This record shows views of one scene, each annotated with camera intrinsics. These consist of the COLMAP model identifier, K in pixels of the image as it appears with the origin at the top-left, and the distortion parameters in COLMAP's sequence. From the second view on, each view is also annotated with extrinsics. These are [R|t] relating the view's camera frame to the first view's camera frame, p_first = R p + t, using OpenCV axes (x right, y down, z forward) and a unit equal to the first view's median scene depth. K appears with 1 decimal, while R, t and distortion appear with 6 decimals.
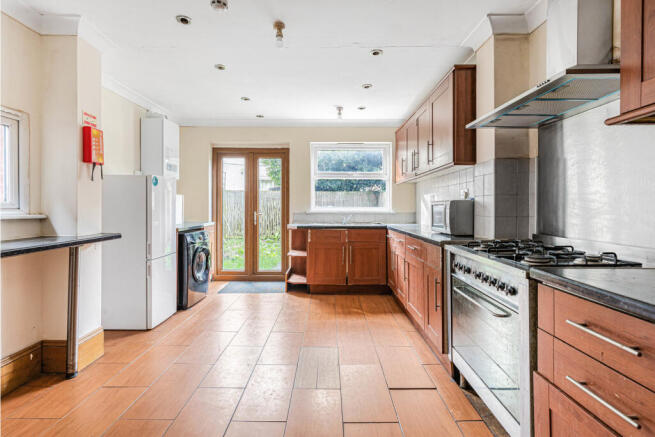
lens RADIAL K [[322.0, 0, 335.9], [0, 322.0, 206.5], [0, 0, 1]] dist [0.000855, 0.000268]
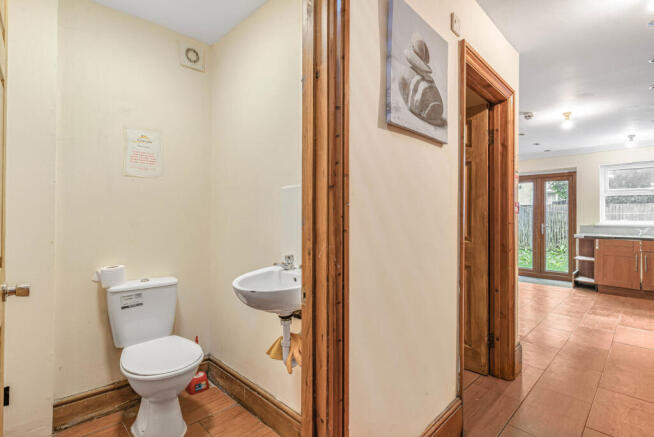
lens RADIAL K [[311.6, 0, 325.5], [0, 311.6, 215.8], [0, 0, 1]] dist [-0.000238, 0.000375]
pose [[0.676279, -0.002743, -0.736641, 0.086711], [-0.006702, 0.999929, -0.009876, 0.003146], [0.736615, 0.011616, 0.676212, -0.525227]]
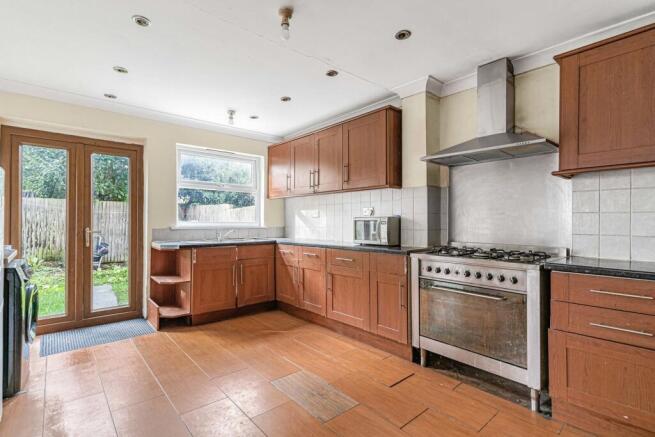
lens RADIAL K [[312.1, 0, 329.8], [0, 312.1, 218.4], [0, 0, 1]] dist [-0.000238, 0.000375]
pose [[0.759385, 0.008609, 0.650584, -0.326534], [-0.004450, 0.999958, -0.008037, -0.001874], [-0.650626, 0.003208, 0.759392, 0.150712]]
